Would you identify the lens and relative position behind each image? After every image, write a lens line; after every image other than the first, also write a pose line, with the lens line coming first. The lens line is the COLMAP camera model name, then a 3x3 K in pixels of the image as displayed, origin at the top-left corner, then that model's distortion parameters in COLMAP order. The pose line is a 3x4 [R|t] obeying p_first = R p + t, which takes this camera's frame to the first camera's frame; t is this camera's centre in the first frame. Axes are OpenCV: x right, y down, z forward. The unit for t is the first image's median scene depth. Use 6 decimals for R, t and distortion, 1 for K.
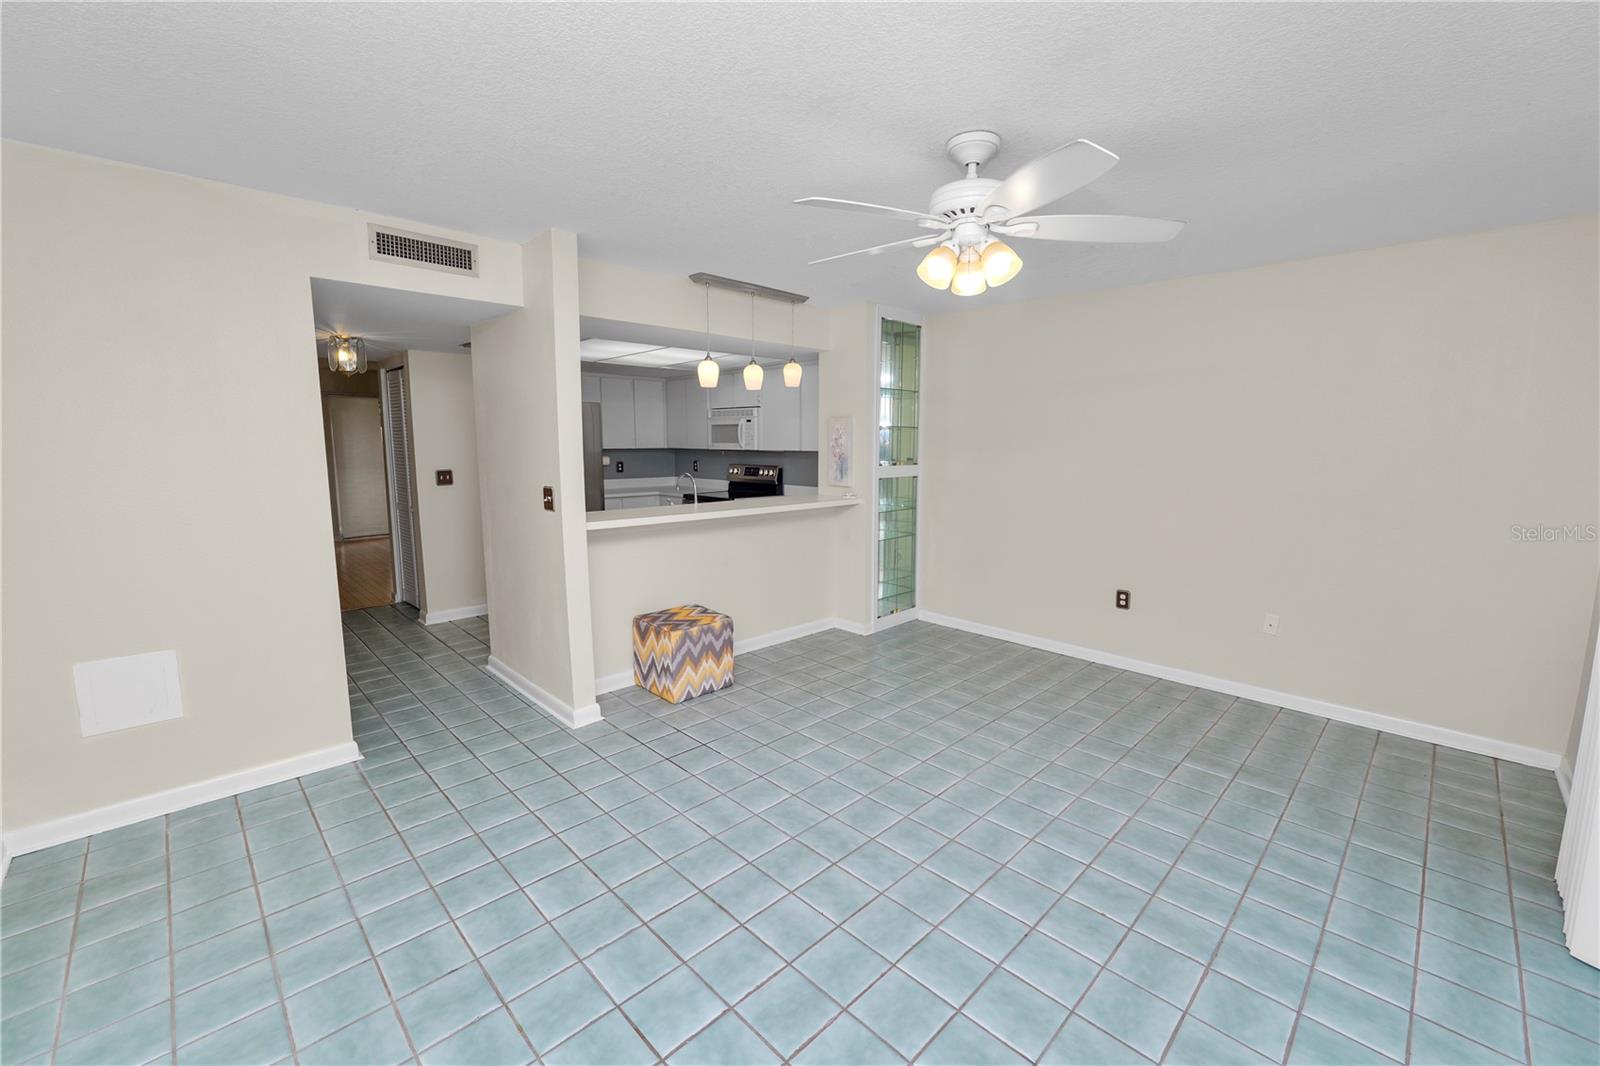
lens RADIAL K [[649.6, 0, 799.4], [0, 649.6, 528.7], [0, 0, 1]] dist [-0.011939, 0.000165]
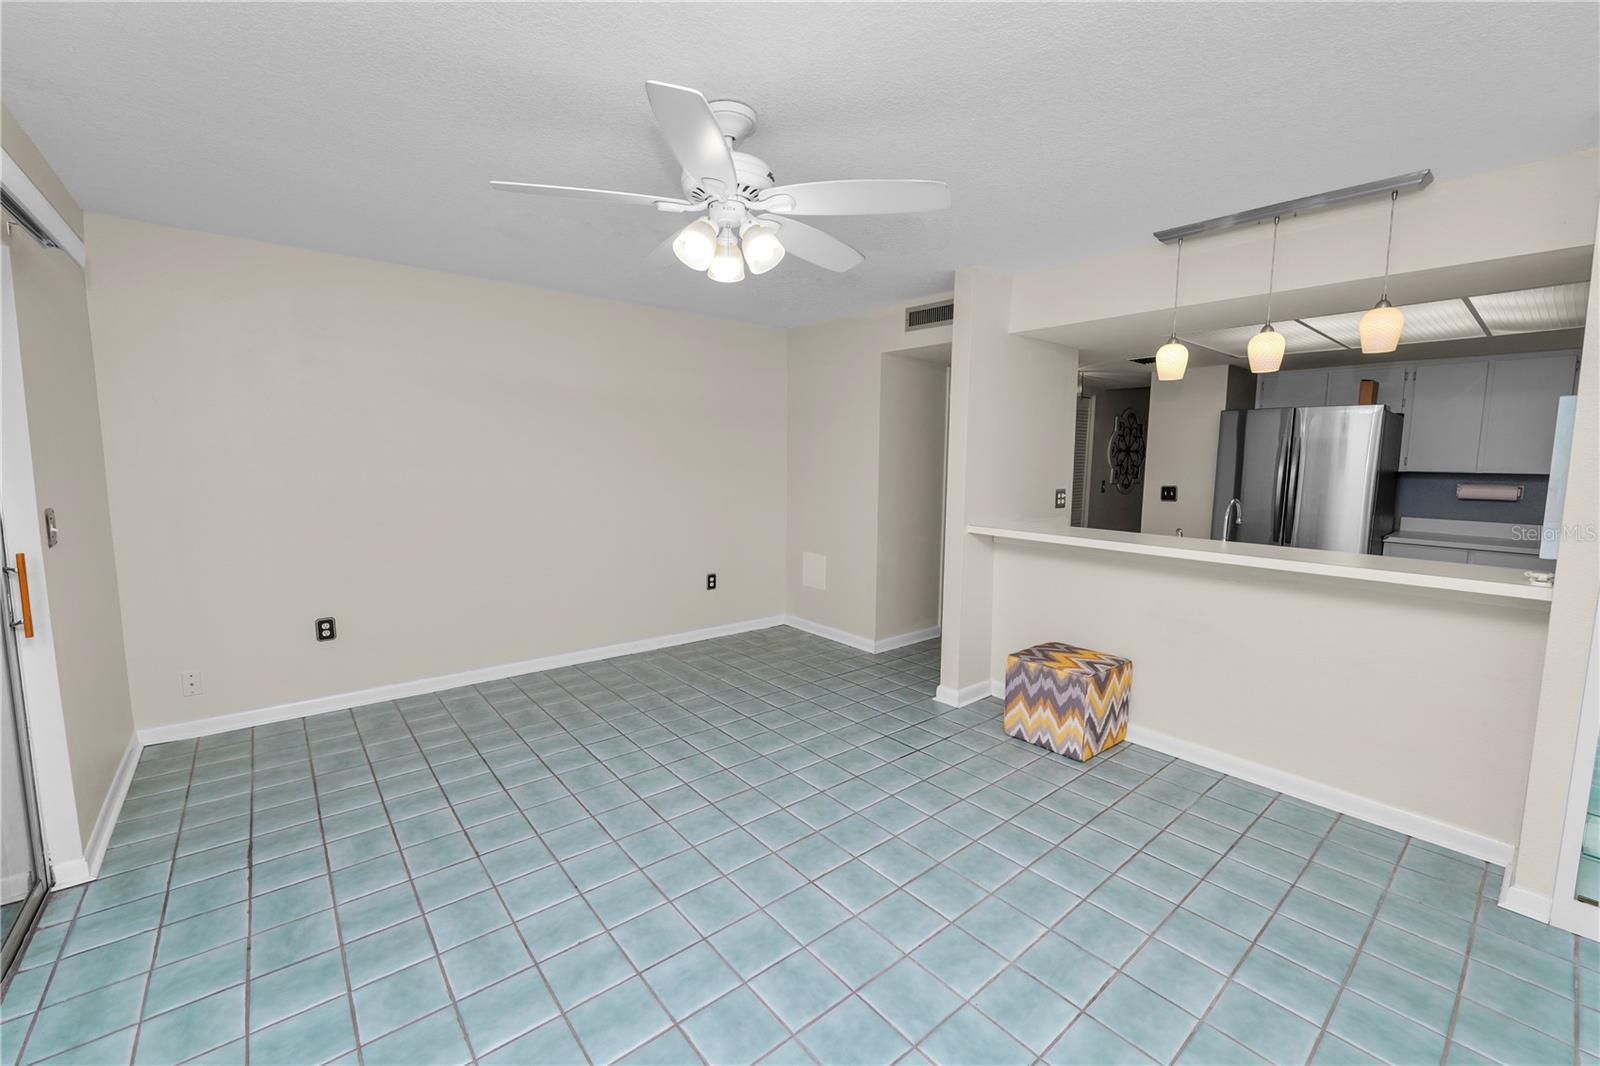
lens RADIAL K [[648.0, 0, 795.8], [0, 648.0, 535.9], [0, 0, 1]] dist [-0.014352, 0.000183]
pose [[-0.088383, 0.113932, -0.989549, 0.700376], [-0.145933, 0.981237, 0.126009, -0.078029], [0.985338, 0.155545, -0.070098, 0.709577]]
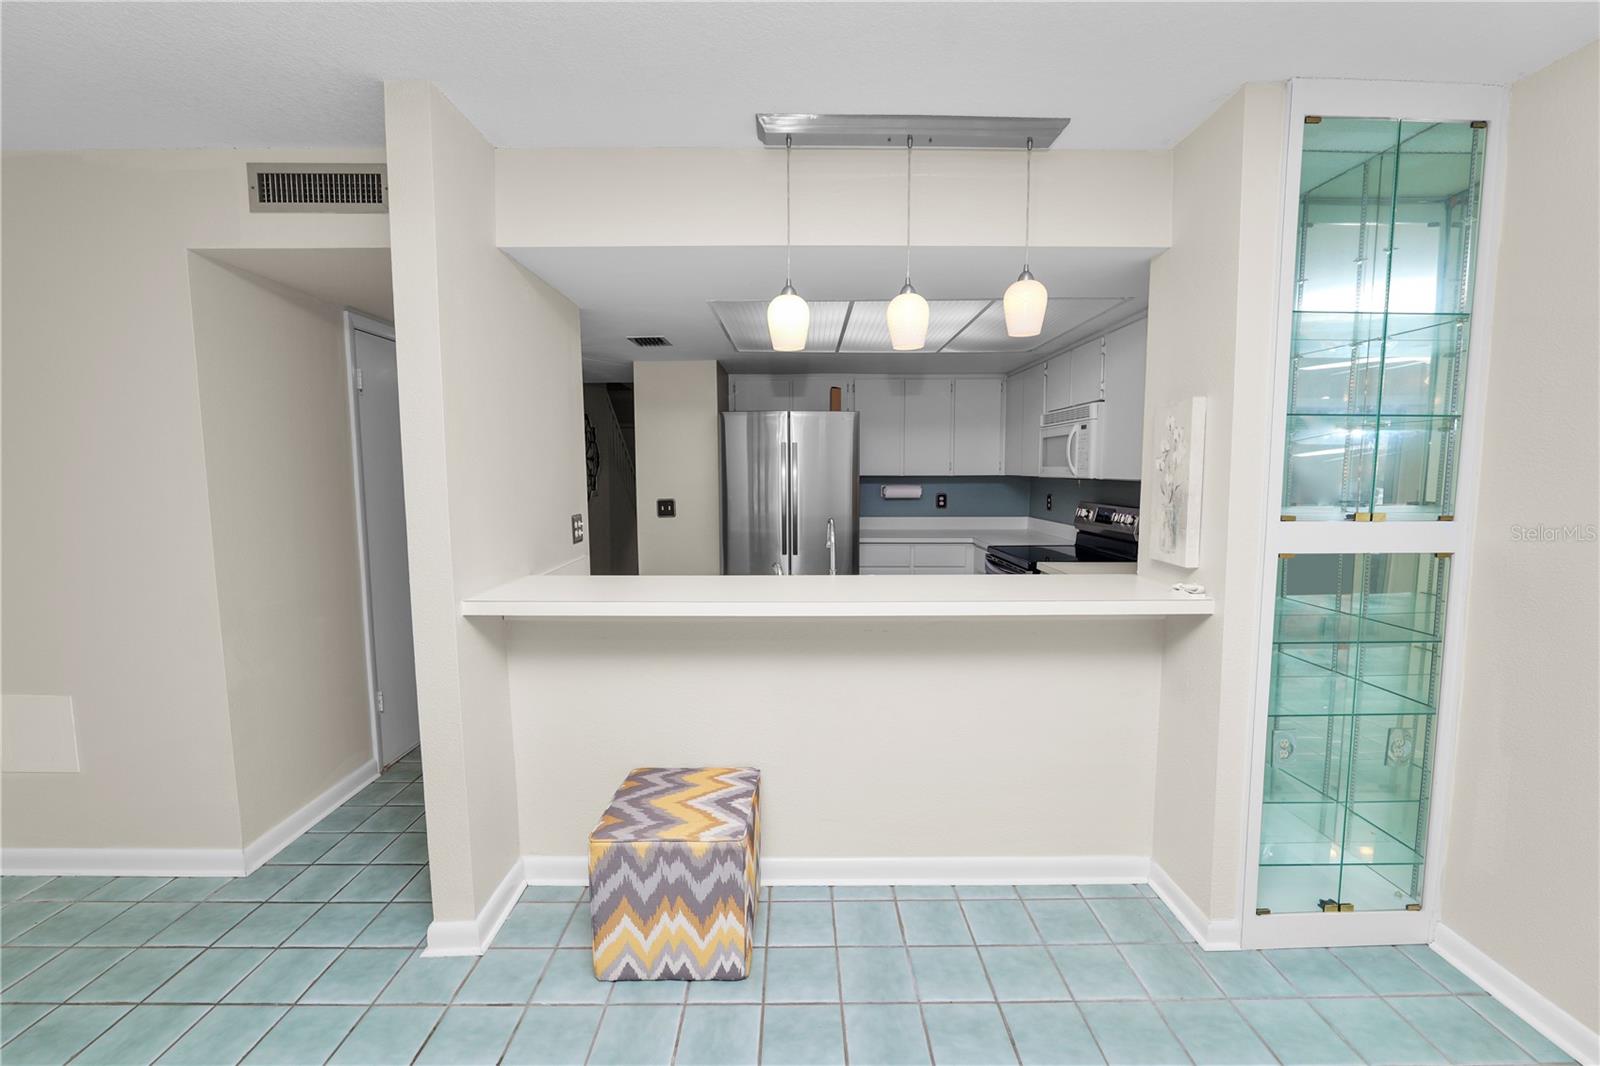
lens RADIAL K [[645.3, 0, 800.0], [0, 645.3, 533.0], [0, 0, 1]] dist [-0.012471, 0.000053]
pose [[0.718506, 0.062770, -0.692683, 0.234697], [-0.089567, 0.995977, -0.002652, -0.083623], [0.689730, 0.063947, 0.721238, 0.712806]]
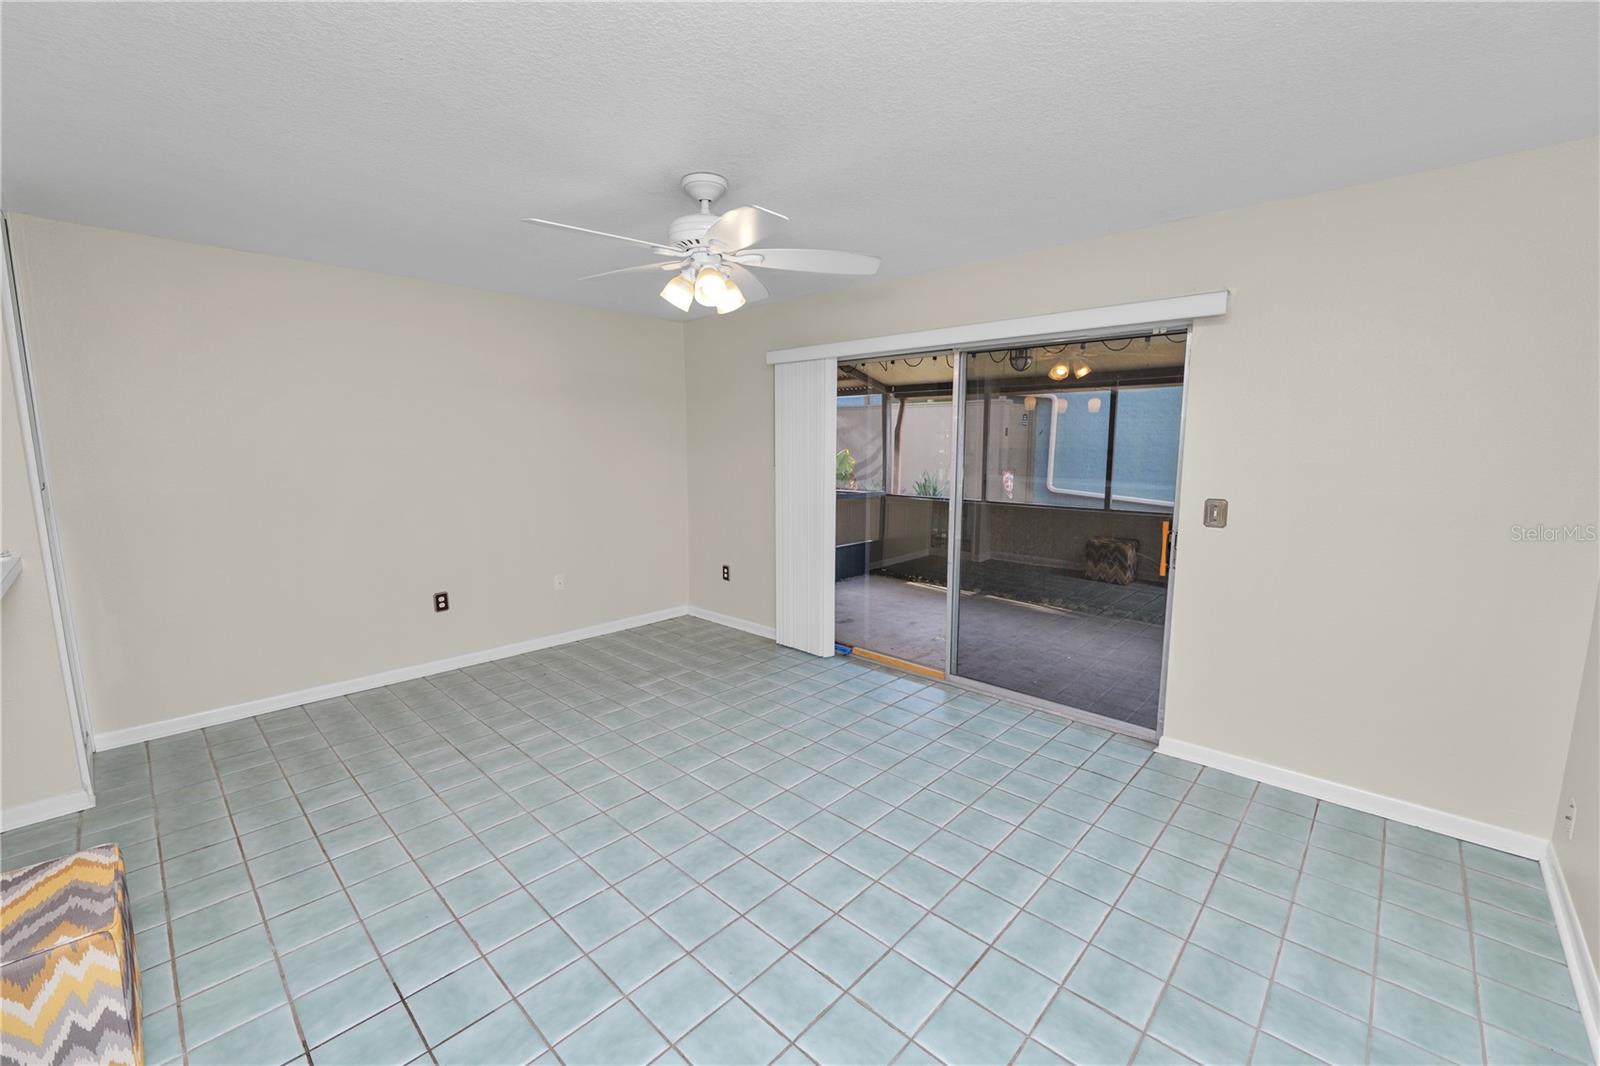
lens RADIAL K [[649.6, 0, 799.4], [0, 649.6, 528.7], [0, 0, 1]] dist [-0.011939, 0.000165]
pose [[-0.035783, -0.139929, 0.989515, -0.546626], [0.133729, 0.980573, 0.143500, -0.078023], [-0.990372, 0.137462, -0.016376, 0.529492]]
